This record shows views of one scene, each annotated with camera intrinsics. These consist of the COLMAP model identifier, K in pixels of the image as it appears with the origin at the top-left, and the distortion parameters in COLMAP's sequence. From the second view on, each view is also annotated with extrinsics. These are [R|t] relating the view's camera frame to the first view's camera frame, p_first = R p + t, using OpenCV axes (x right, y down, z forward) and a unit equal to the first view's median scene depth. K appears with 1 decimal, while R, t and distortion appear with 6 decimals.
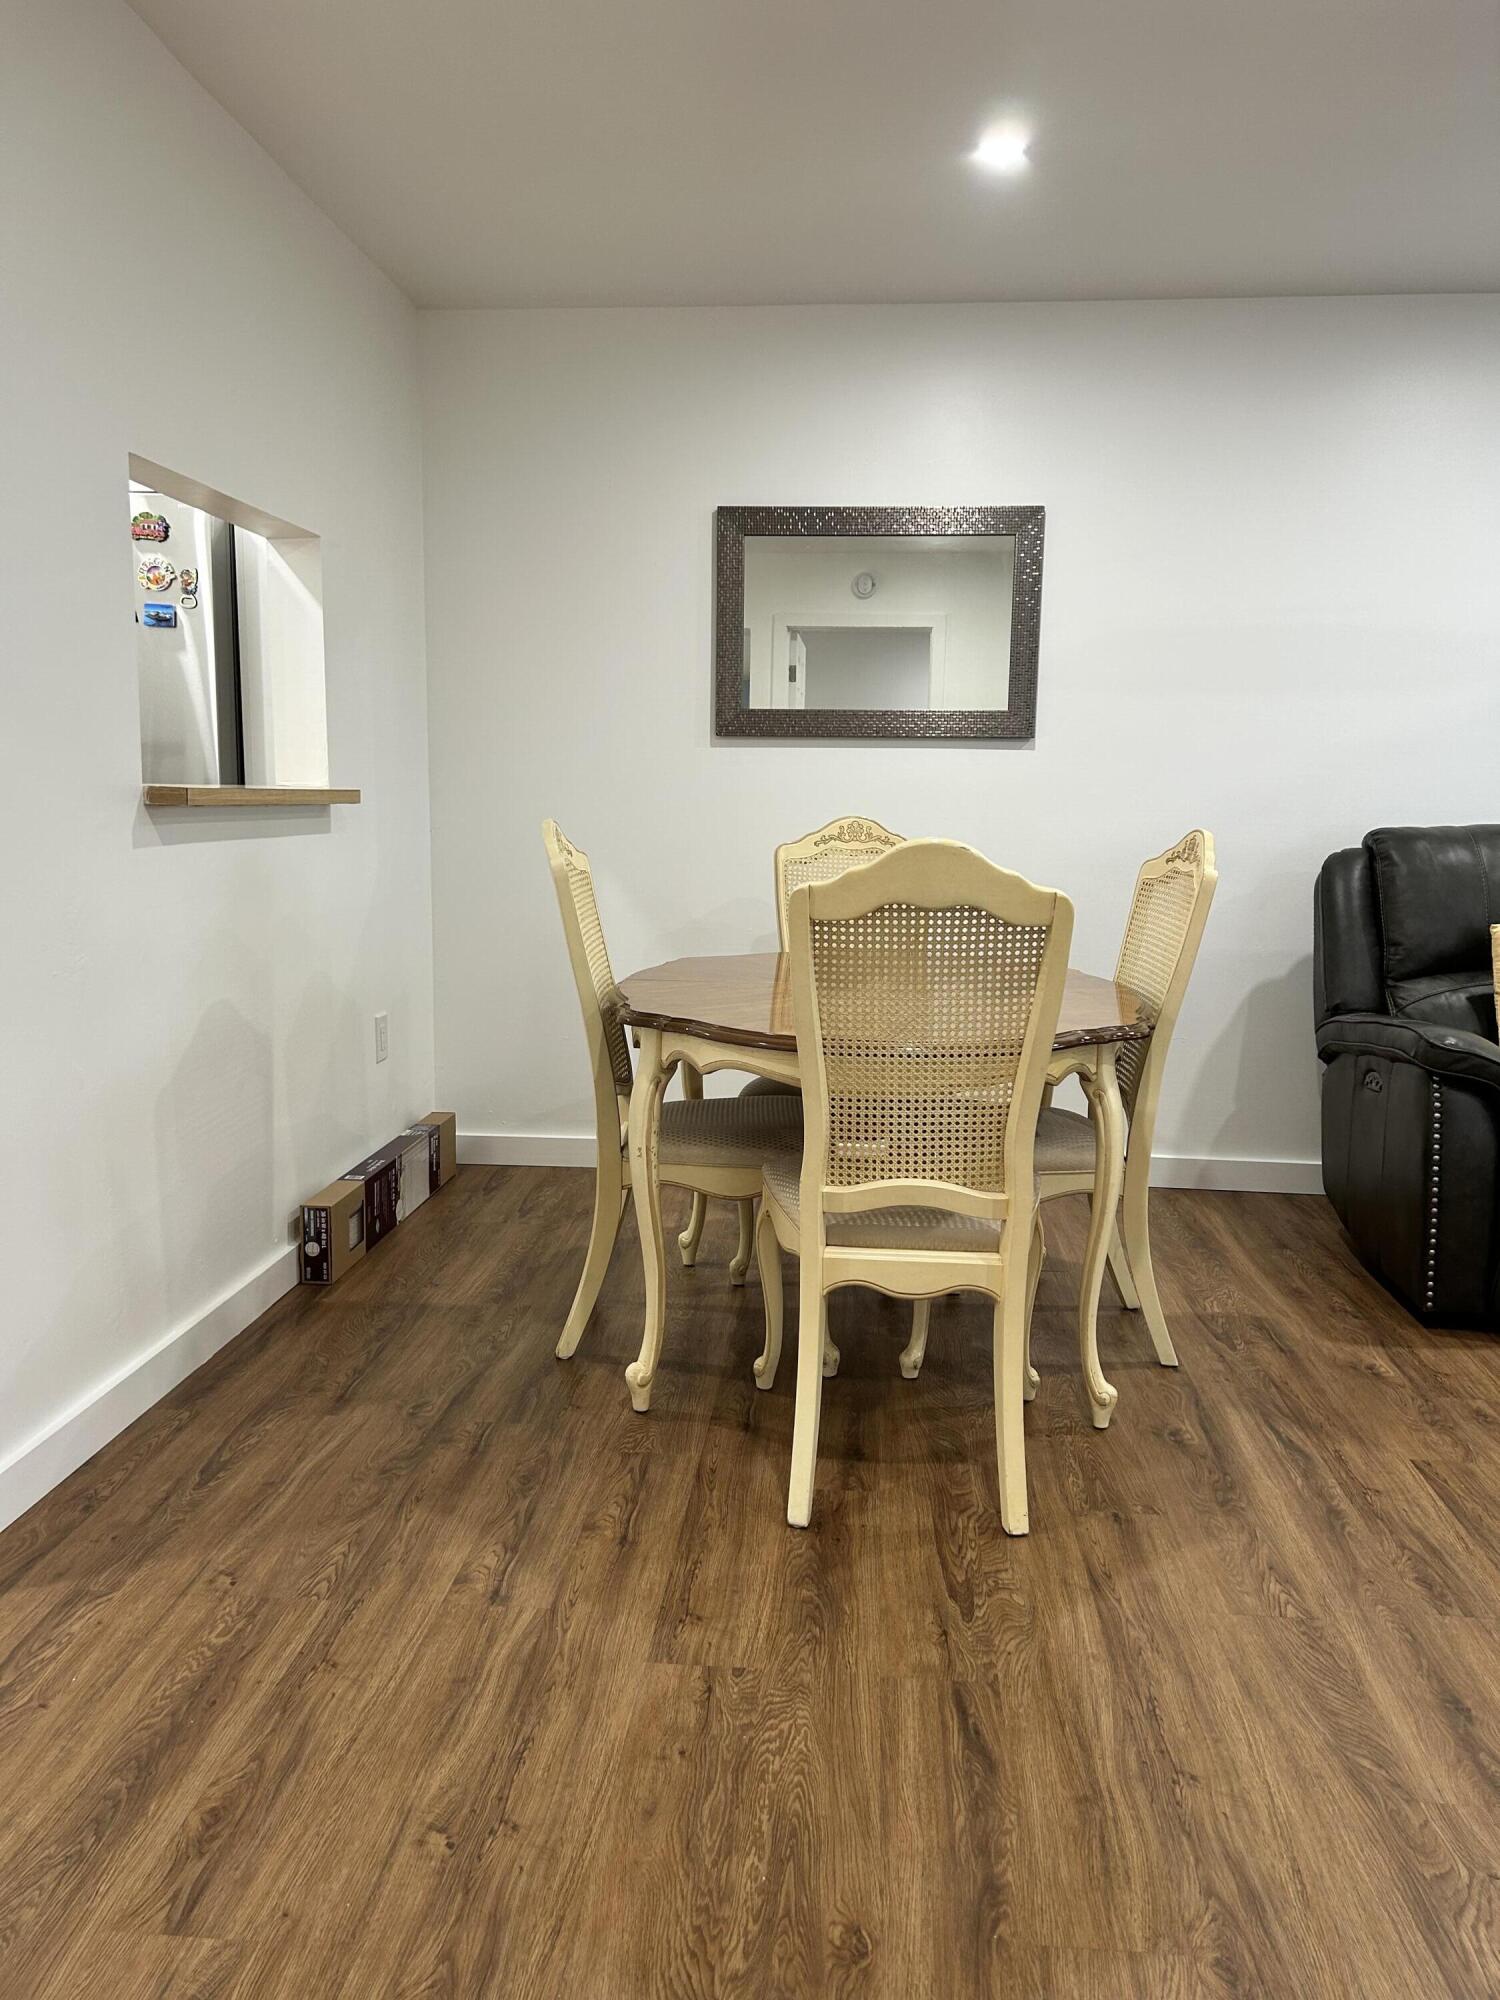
lens RADIAL K [[1483.3, 0, 768.6], [0, 1483.3, 1051.7], [0, 0, 1]] dist [-0.006962, -0.017390]
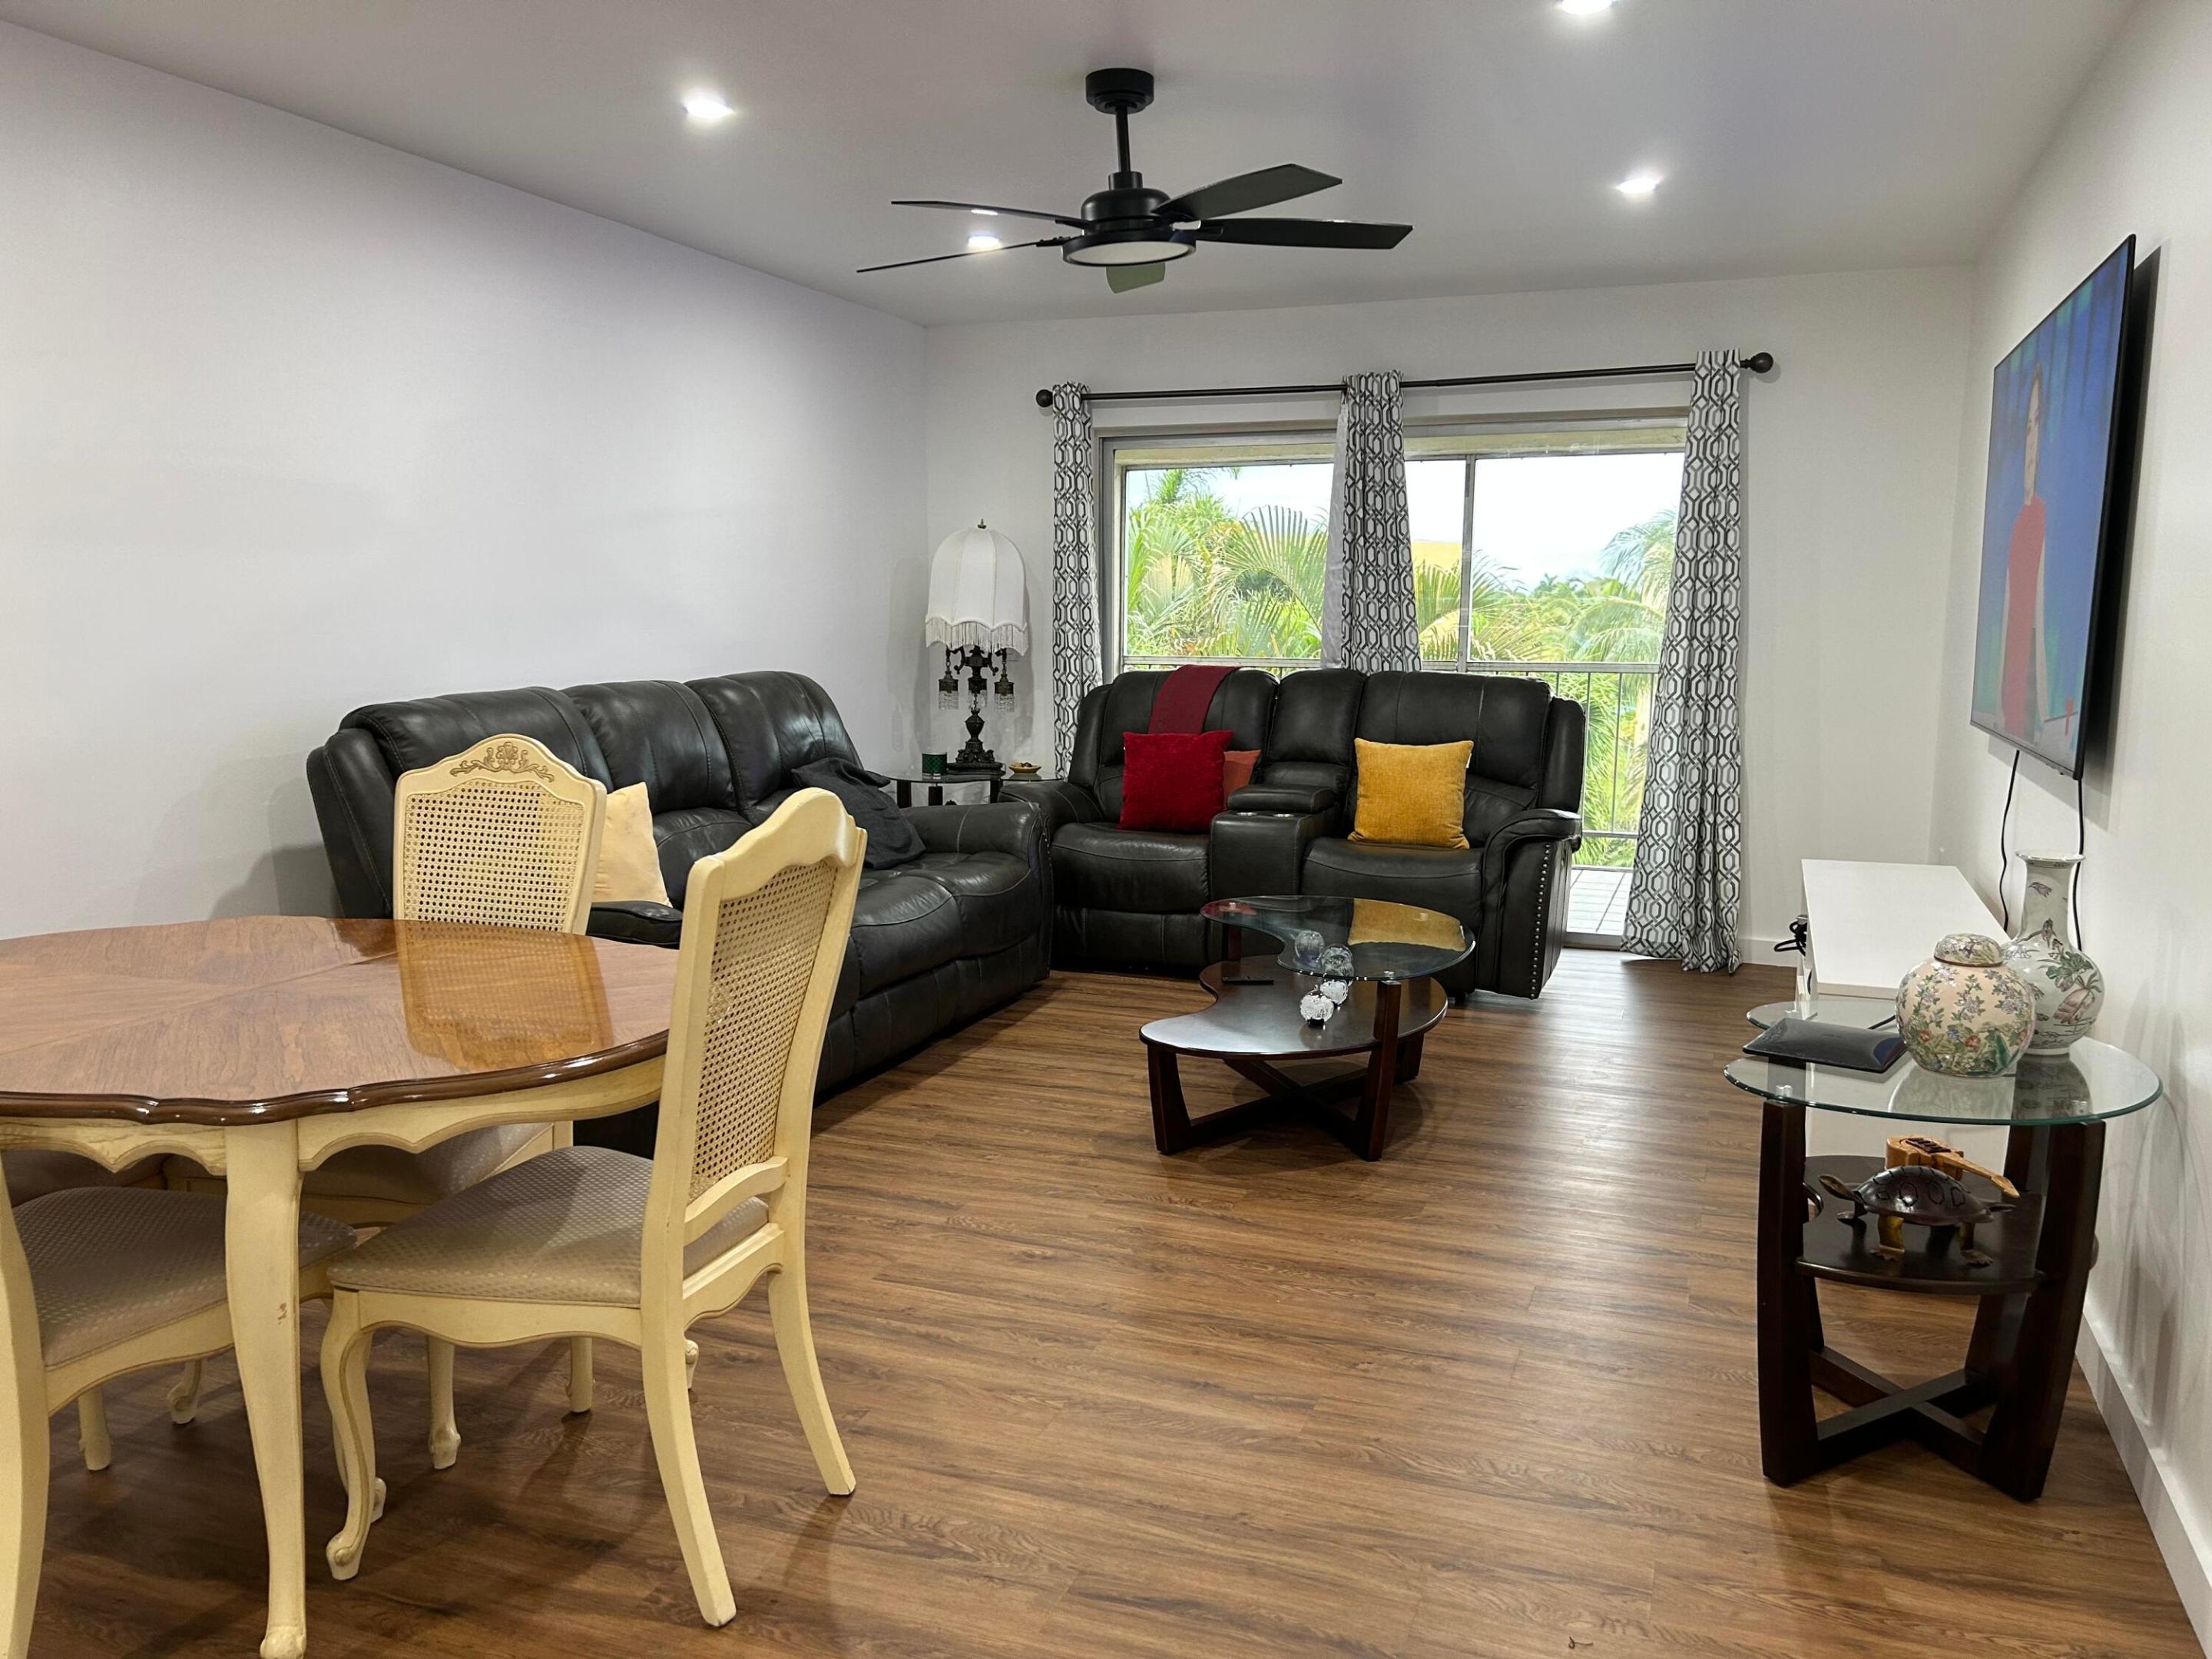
lens RADIAL K [[1640.5, 0, 1096.8], [0, 1640.5, 830.9], [0, 0, 1]] dist [-0.006962, -0.017390]
pose [[0.279682, -0.143516, 0.949306, -0.775617], [0.159761, 0.981936, 0.101380, -0.187574], [-0.946707, 0.123307, 0.297558, 0.500771]]
